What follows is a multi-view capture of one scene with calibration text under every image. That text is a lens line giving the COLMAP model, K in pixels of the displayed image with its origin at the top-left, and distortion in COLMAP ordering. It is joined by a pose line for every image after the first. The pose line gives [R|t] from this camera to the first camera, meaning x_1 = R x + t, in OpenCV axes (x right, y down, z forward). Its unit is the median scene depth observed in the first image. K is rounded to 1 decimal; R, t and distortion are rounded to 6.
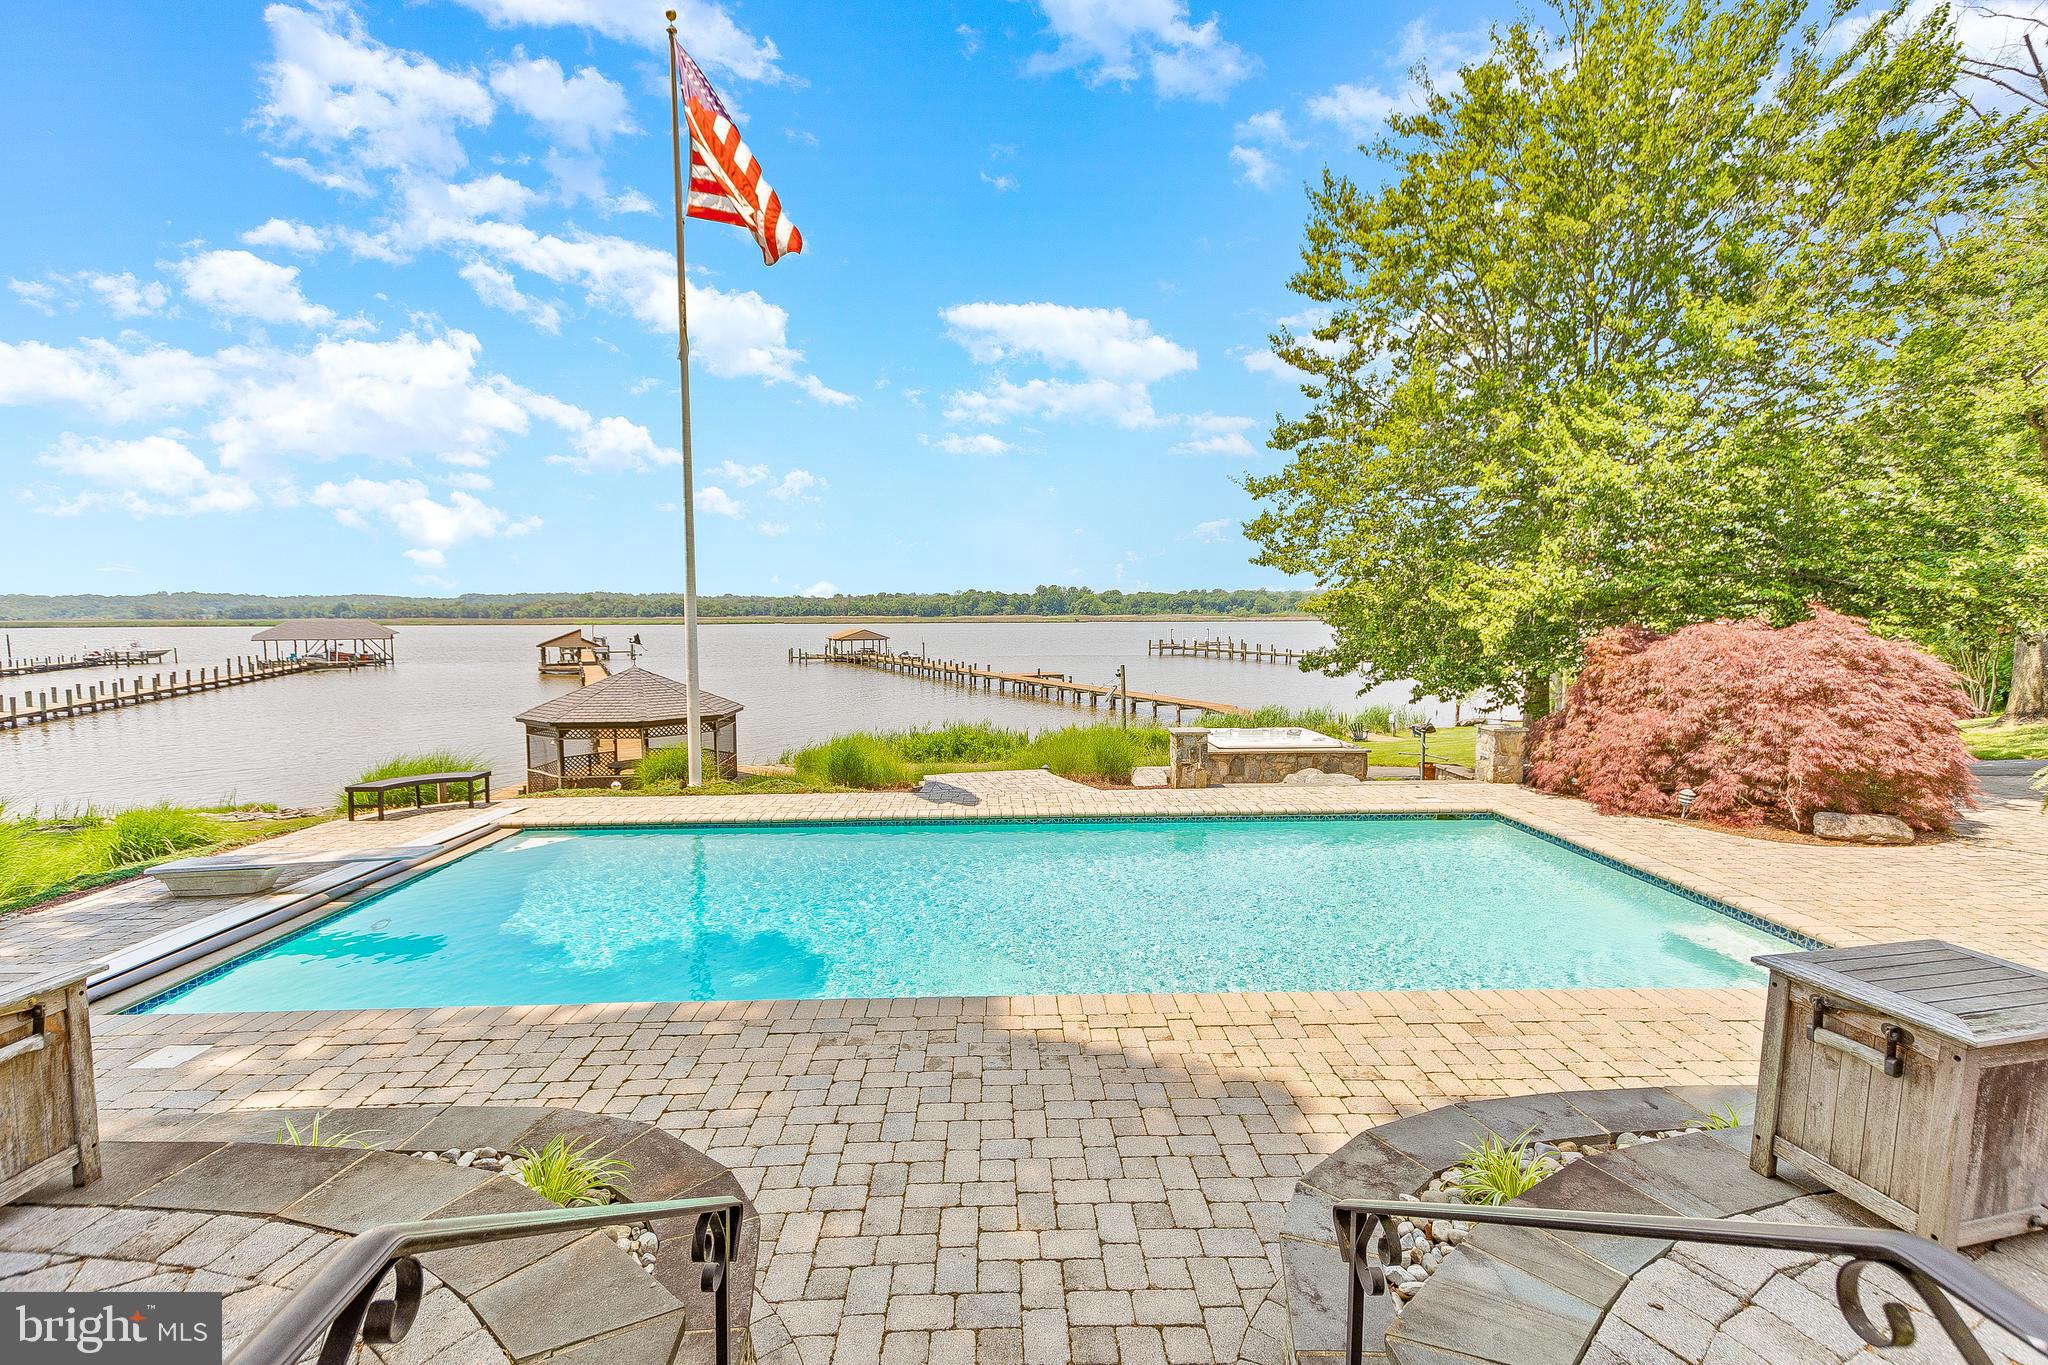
lens RADIAL K [[898.6, 0, 1010.0], [0, 898.6, 679.9], [0, 0, 1]] dist [0.024485, -0.006659]
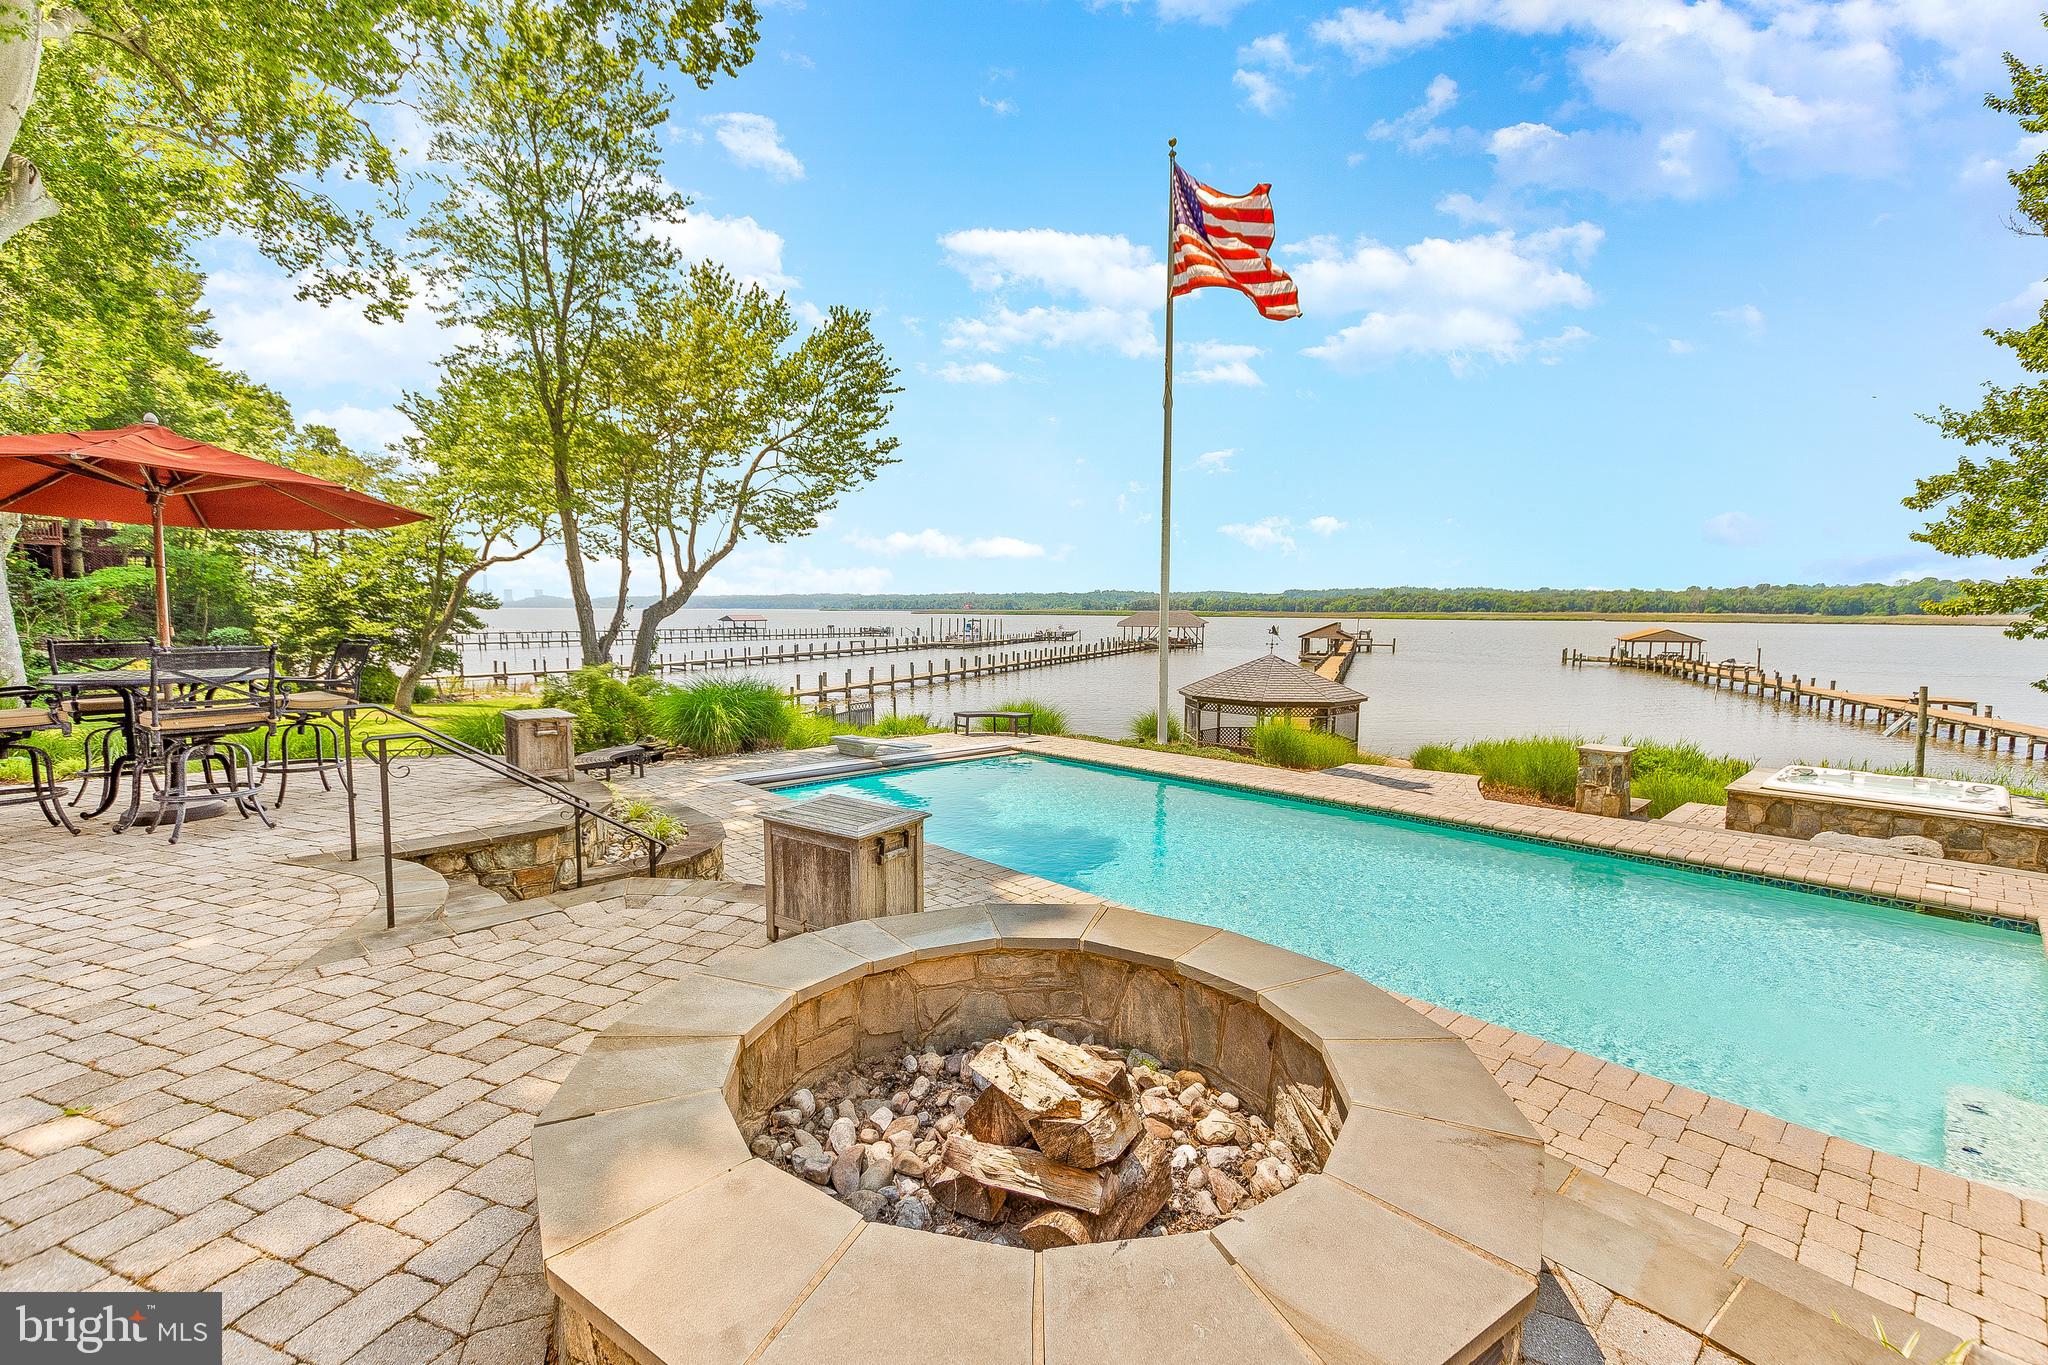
lens RADIAL K [[885.2, 0, 1012.4], [0, 885.2, 676.2], [0, 0, 1]] dist [0.024076, -0.005503]
pose [[0.664416, 0.066312, -0.744415, 0.104259], [-0.064212, 0.997438, 0.031540, -0.000739], [0.744600, 0.026844, 0.666971, 0.002458]]
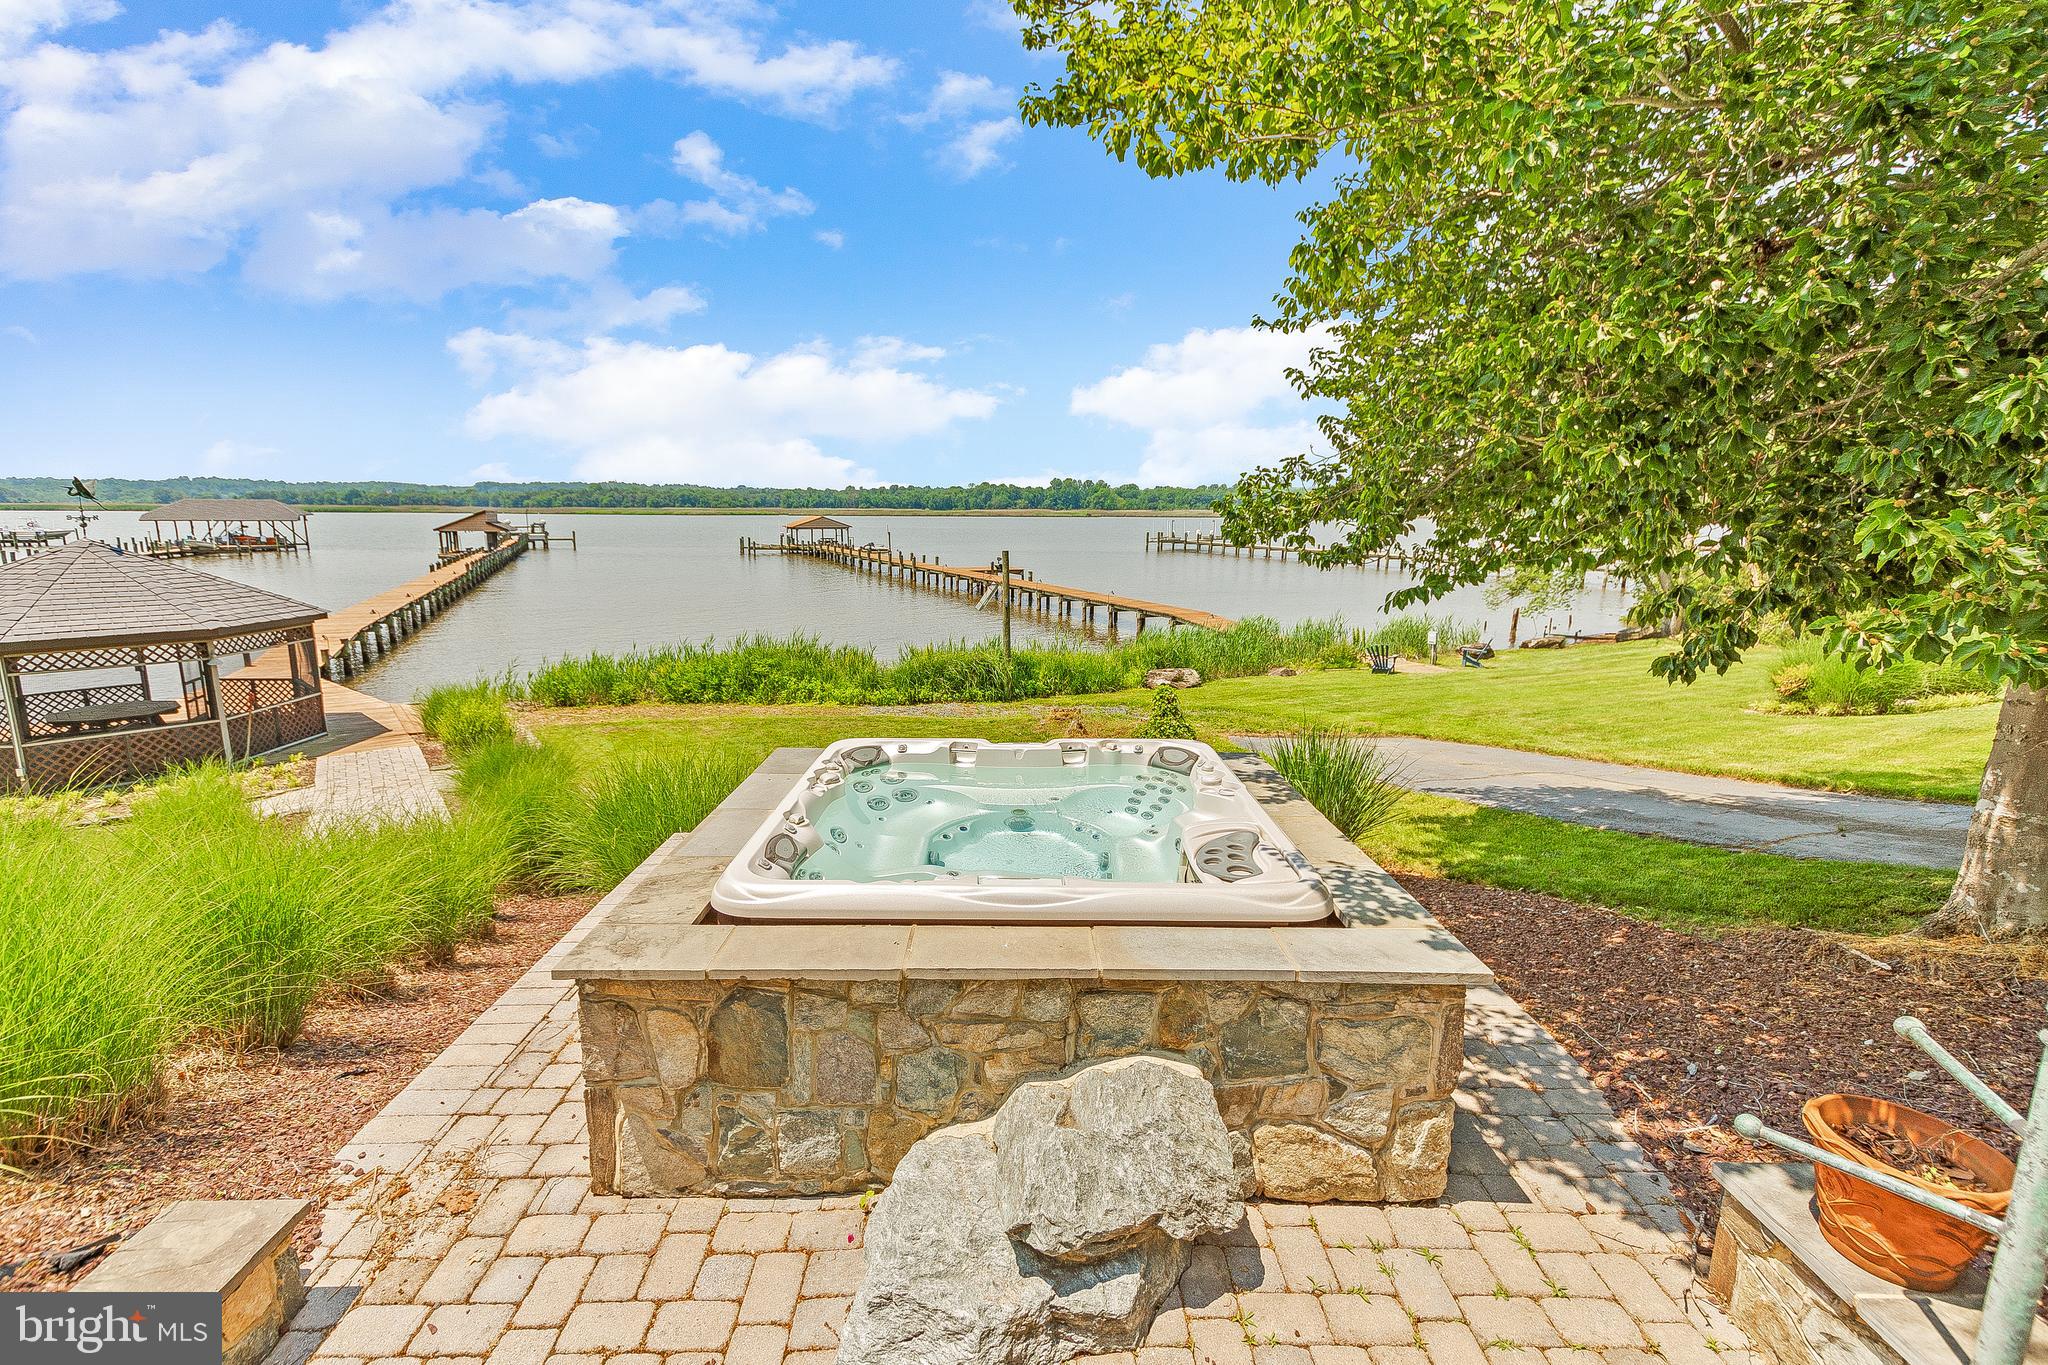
lens RADIAL K [[885.2, 0, 1012.4], [0, 885.2, 676.2], [0, 0, 1]] dist [0.024076, -0.005503]
pose [[0.999720, 0.013474, -0.019436, 0.084919], [-0.011215, 0.993644, 0.112005, 0.000382], [0.020822, -0.111756, 0.993518, 0.227904]]
